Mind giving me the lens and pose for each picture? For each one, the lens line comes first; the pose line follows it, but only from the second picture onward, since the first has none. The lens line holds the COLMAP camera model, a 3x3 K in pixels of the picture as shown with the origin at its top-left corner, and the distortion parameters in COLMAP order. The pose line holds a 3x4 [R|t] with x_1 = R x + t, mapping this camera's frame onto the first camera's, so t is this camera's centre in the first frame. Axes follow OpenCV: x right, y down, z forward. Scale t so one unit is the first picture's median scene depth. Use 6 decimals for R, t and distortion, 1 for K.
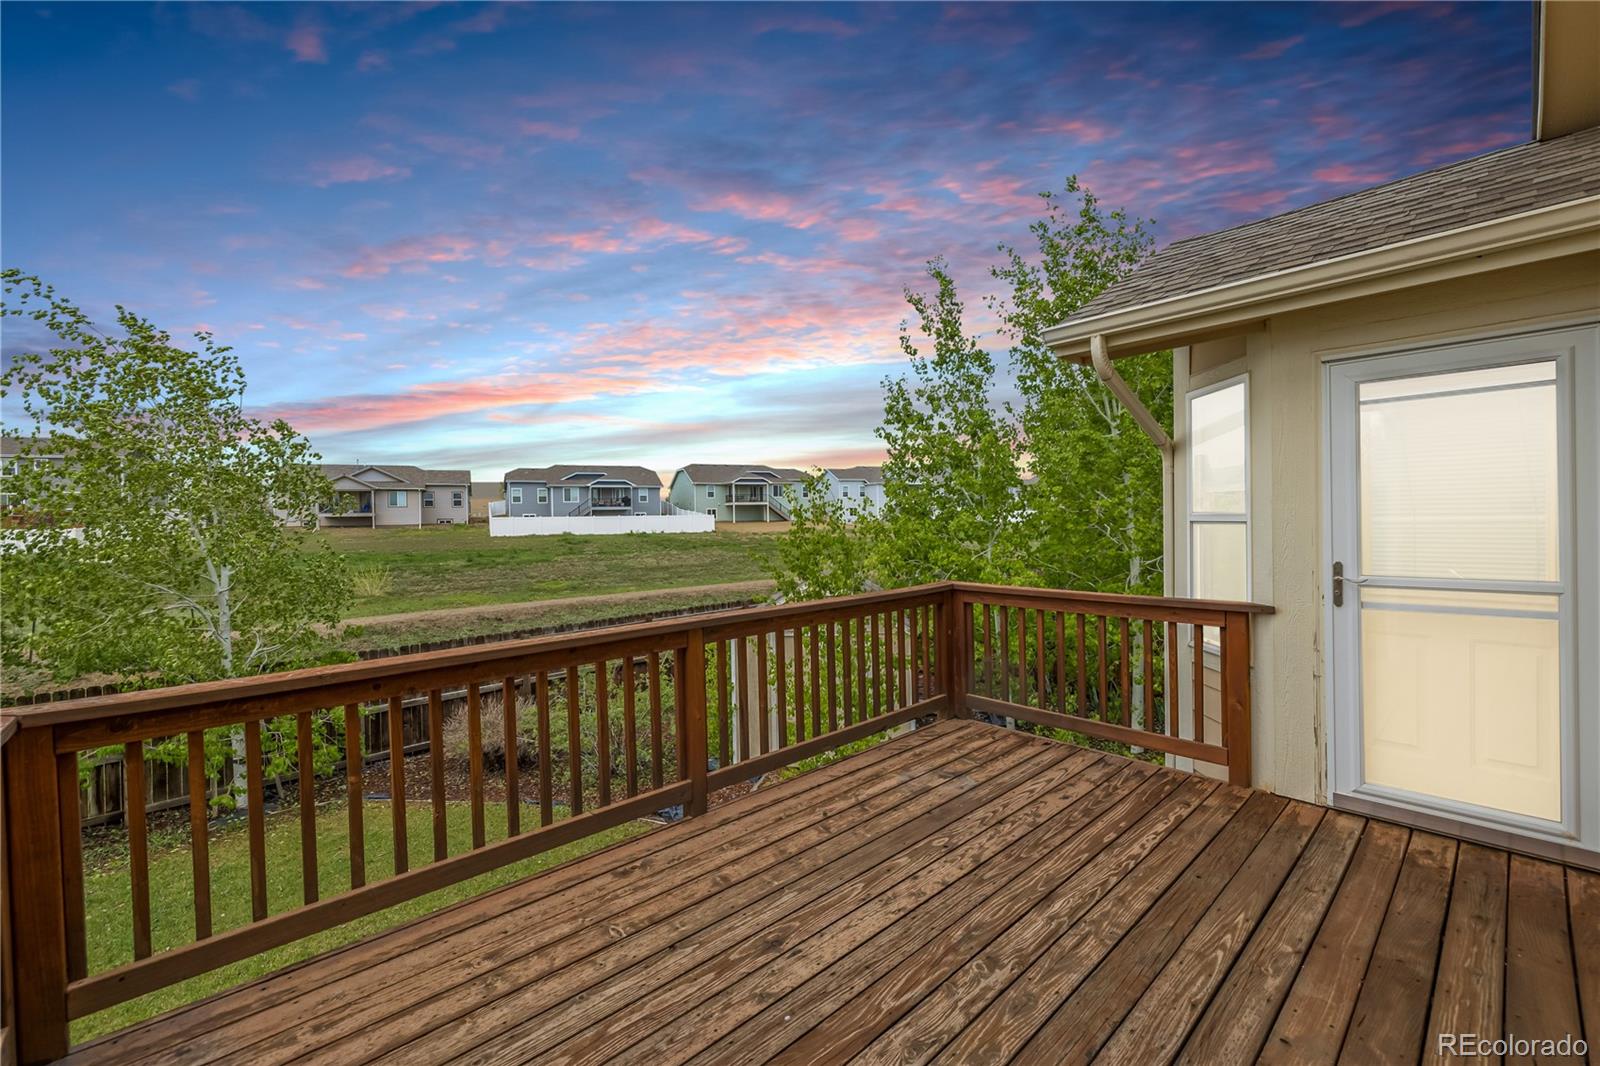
lens RADIAL K [[671.9, 0, 793.1], [0, 671.9, 530.0], [0, 0, 1]] dist [0.001566, 0.000153]
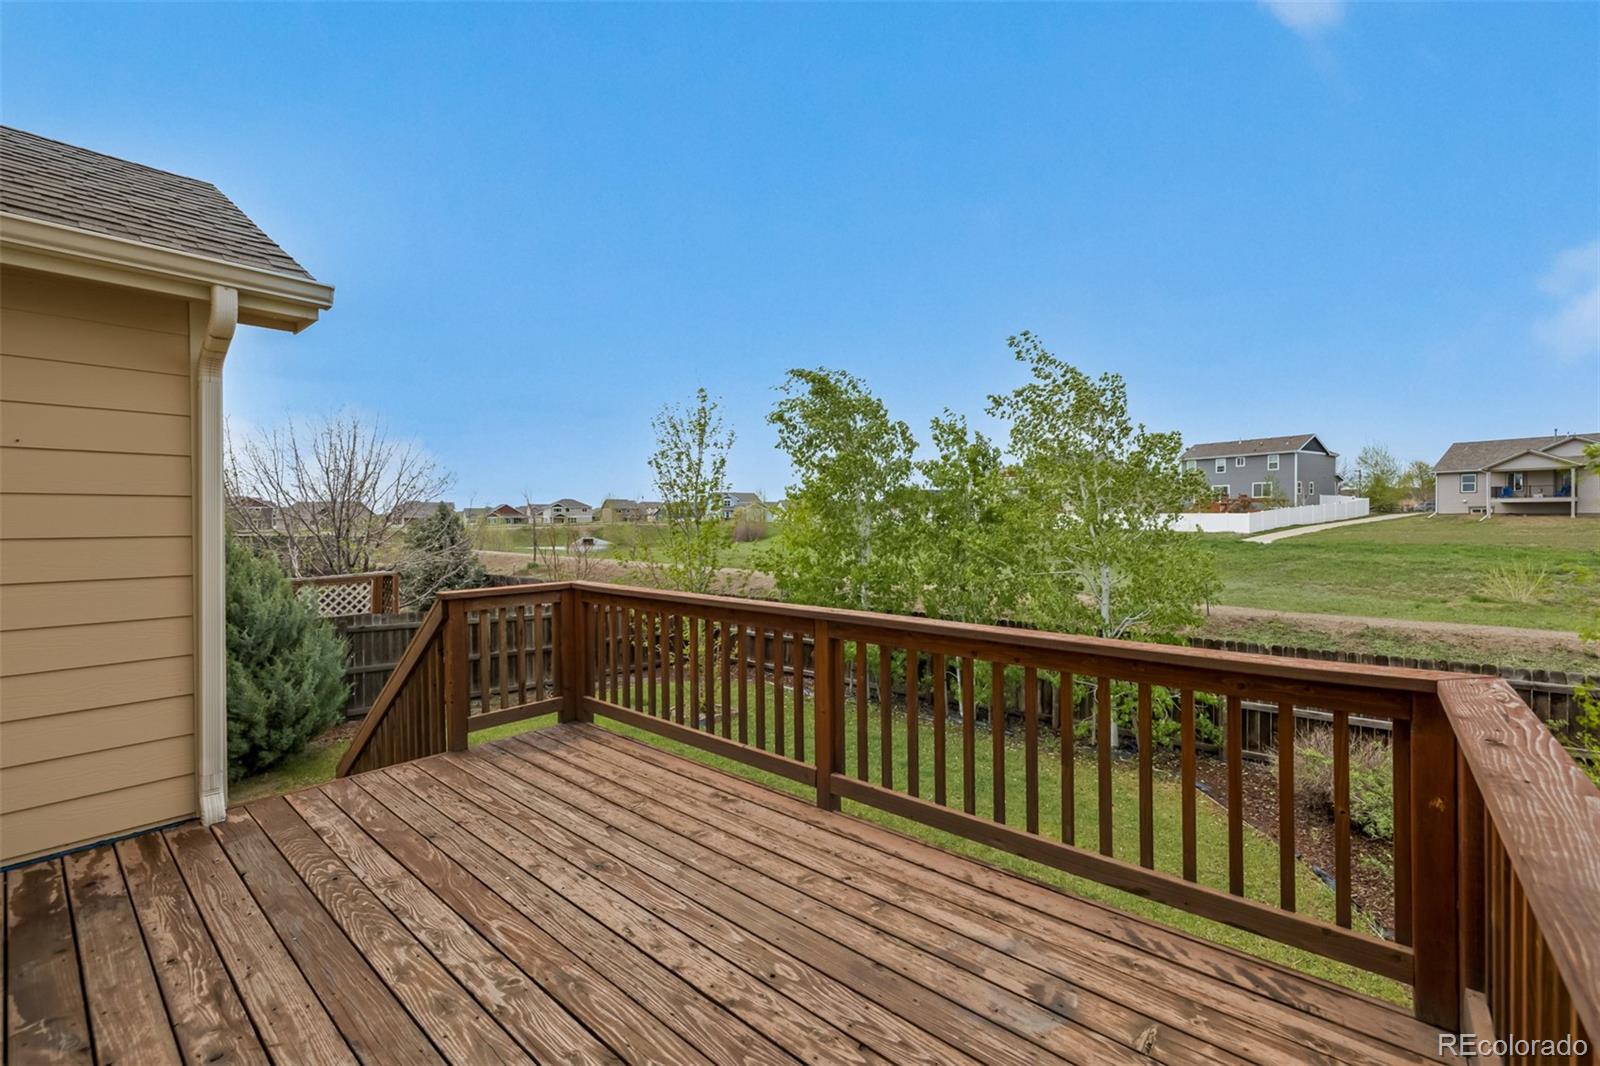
lens RADIAL K [[666.2, 0, 794.9], [0, 666.2, 527.1], [0, 0, 1]] dist [0.001251, 0.000134]
pose [[0.115021, 0.032462, -0.992832, 0.564317], [-0.015980, 0.999397, 0.030826, -0.013413], [0.993234, 0.012320, 0.115471, 0.581546]]
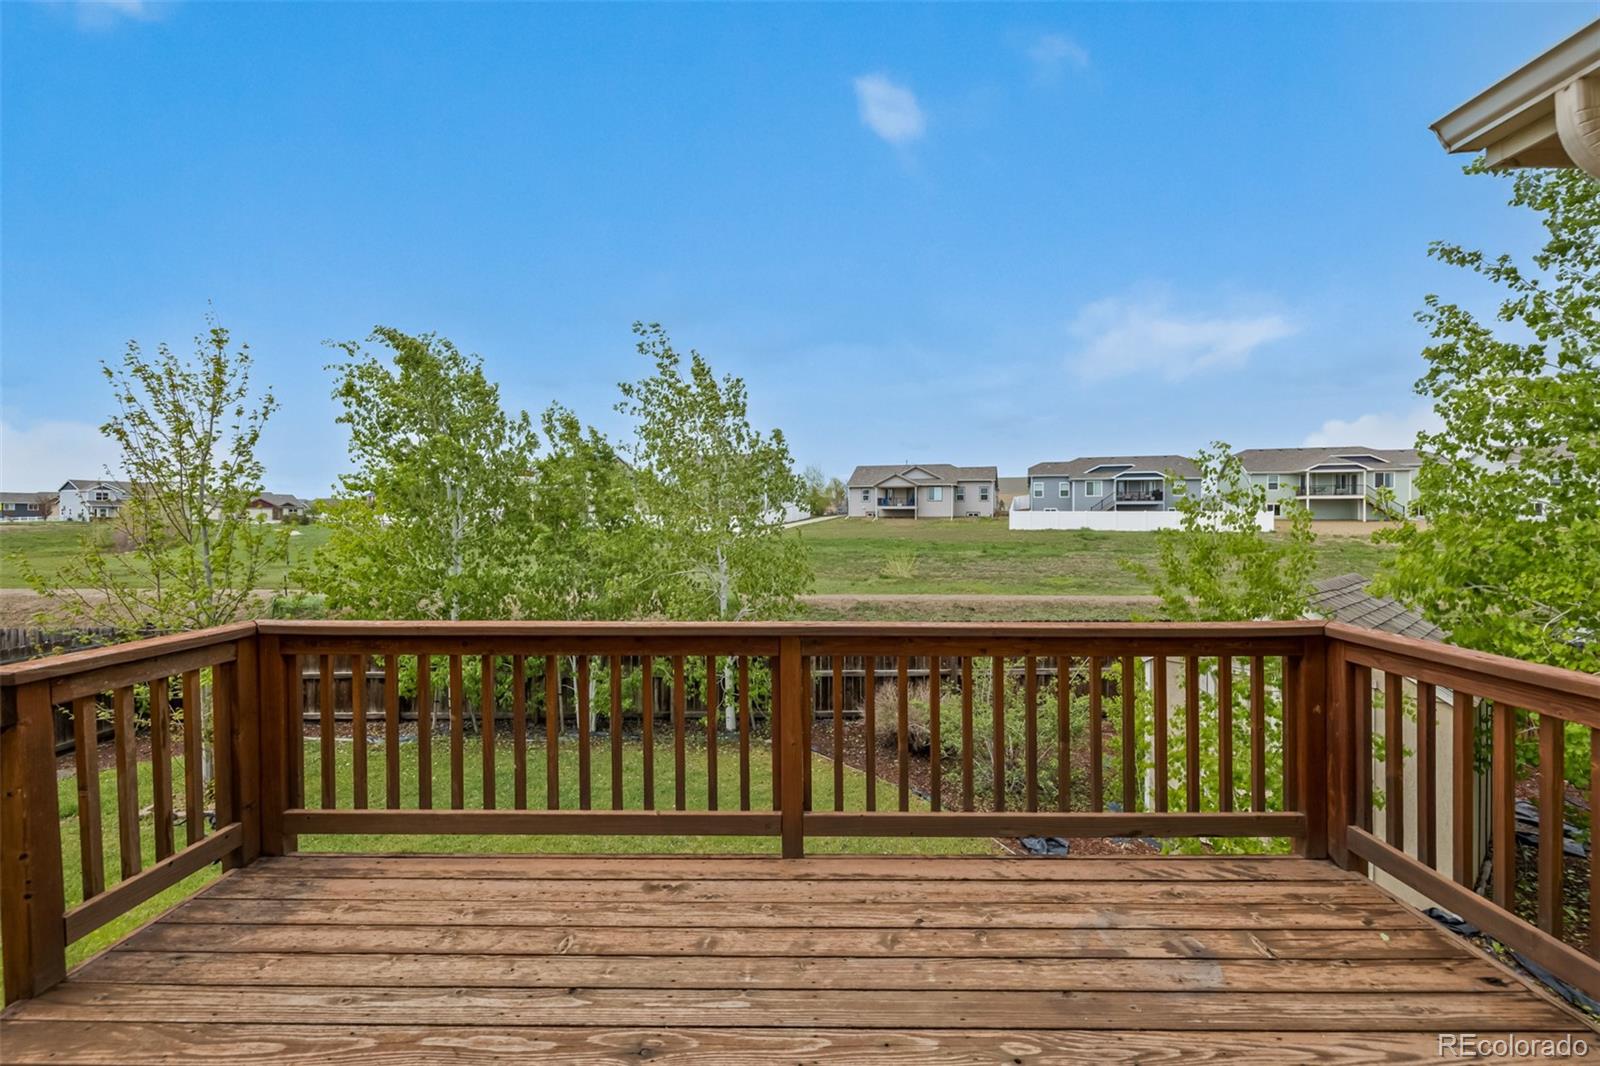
lens RADIAL K [[671.9, 0, 793.1], [0, 671.9, 530.0], [0, 0, 1]] dist [0.001566, 0.000153]
pose [[0.727188, 0.030982, -0.685738, 0.294505], [-0.025332, 0.999512, 0.018296, -0.000757], [0.685970, 0.004066, 0.727618, 0.268703]]
